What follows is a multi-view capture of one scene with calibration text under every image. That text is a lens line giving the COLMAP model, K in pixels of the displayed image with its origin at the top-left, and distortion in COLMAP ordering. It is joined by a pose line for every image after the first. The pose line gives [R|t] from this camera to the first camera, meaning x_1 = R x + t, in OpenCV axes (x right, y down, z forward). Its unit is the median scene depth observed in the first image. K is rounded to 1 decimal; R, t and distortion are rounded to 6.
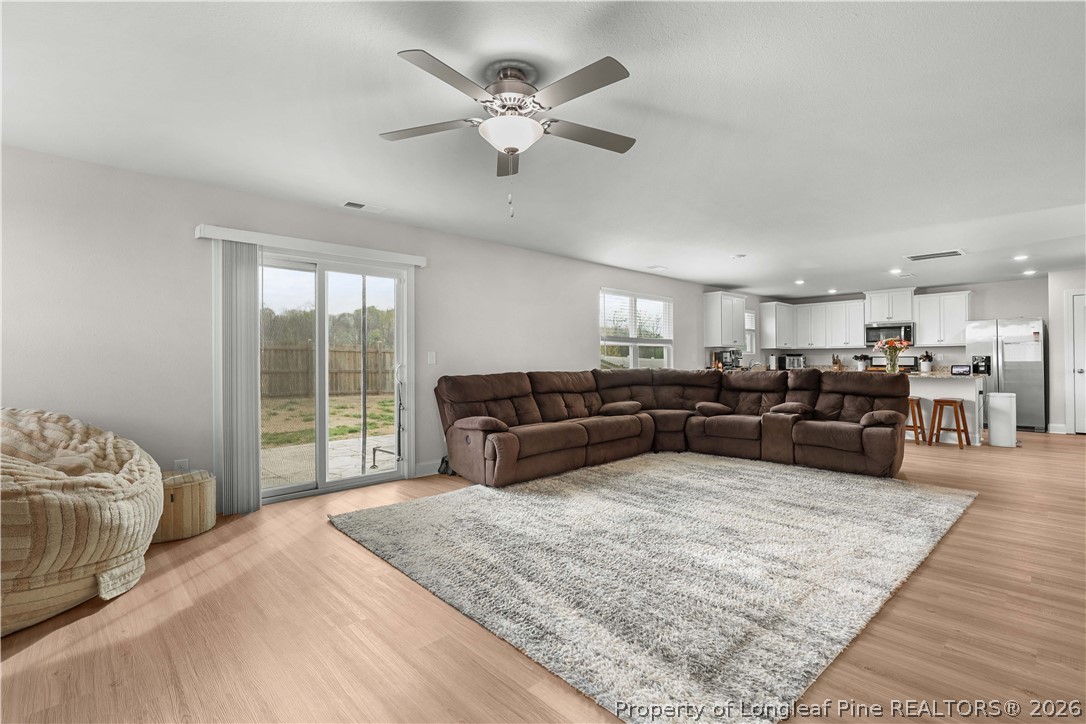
lens RADIAL K [[505.4, 0, 550.3], [0, 505.4, 363.9], [0, 0, 1]] dist [-0.000024, 0.000069]
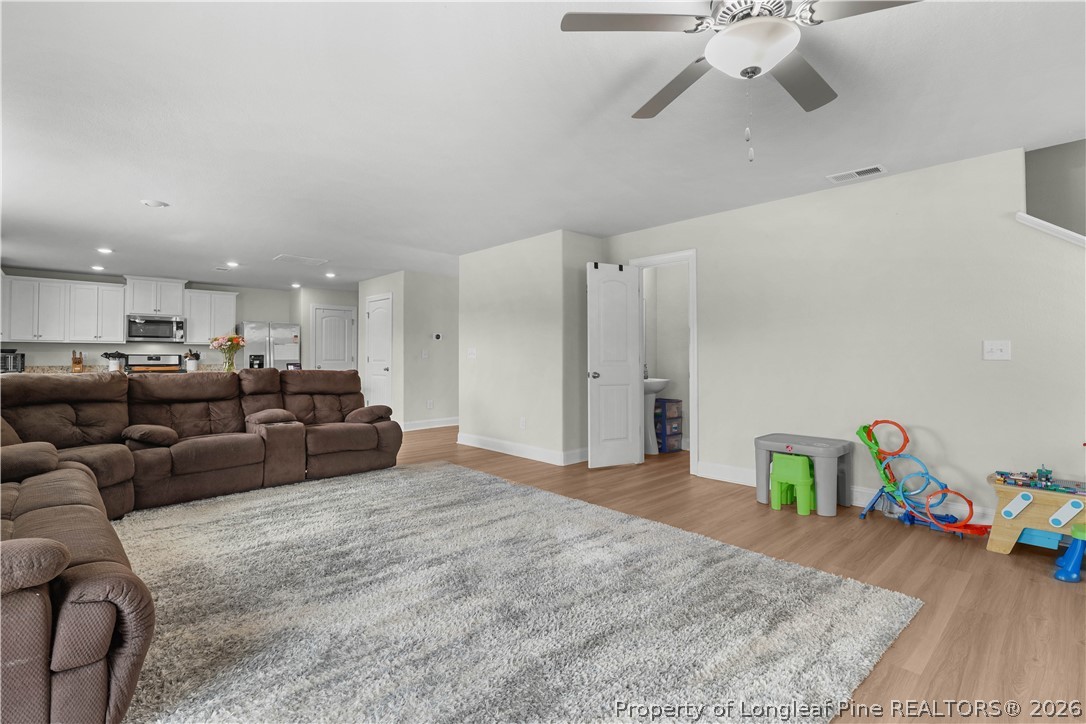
lens RADIAL K [[505.4, 0, 544.8], [0, 505.4, 355.1], [0, 0, 1]] dist [-0.000024, 0.000069]
pose [[0.007280, 0.009172, 0.999931, -0.318388], [0.007636, 0.999928, -0.009228, -0.000903], [-0.999944, 0.007702, 0.007209, 0.514928]]
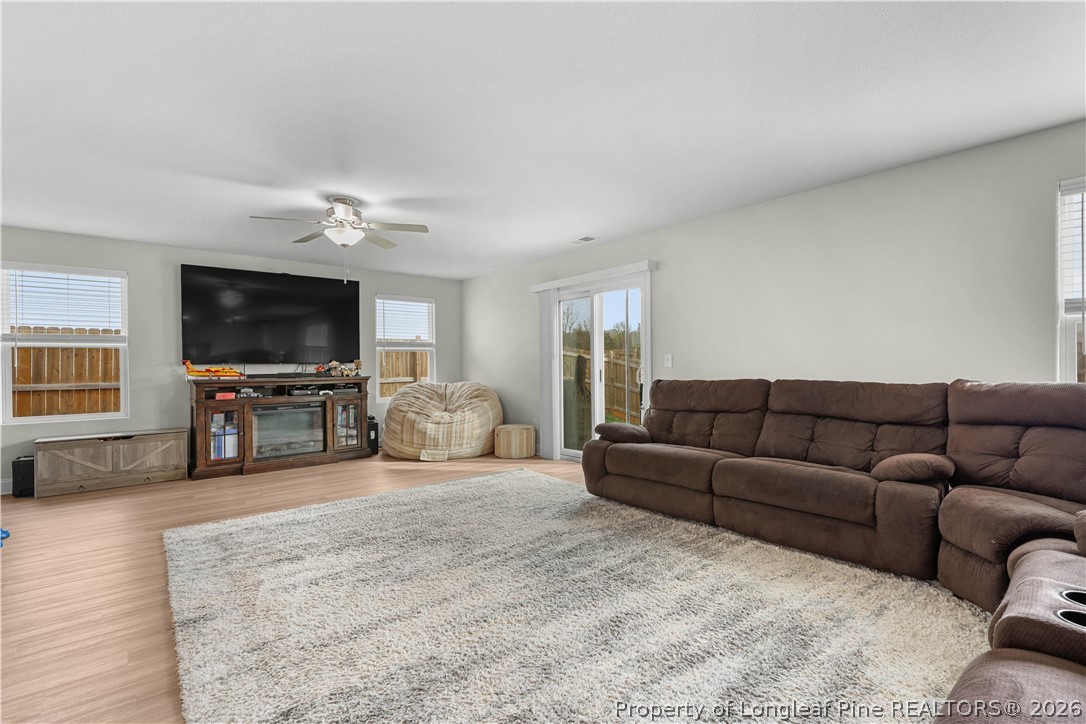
lens RADIAL K [[505.4, 0, 549.6], [0, 505.4, 362.8], [0, 0, 1]] dist [-0.000024, 0.000069]
pose [[-0.071102, 0.001461, -0.997468, 0.634486], [0.007624, 0.999971, 0.000921, -0.008119], [0.997440, -0.007539, -0.071111, 0.719044]]
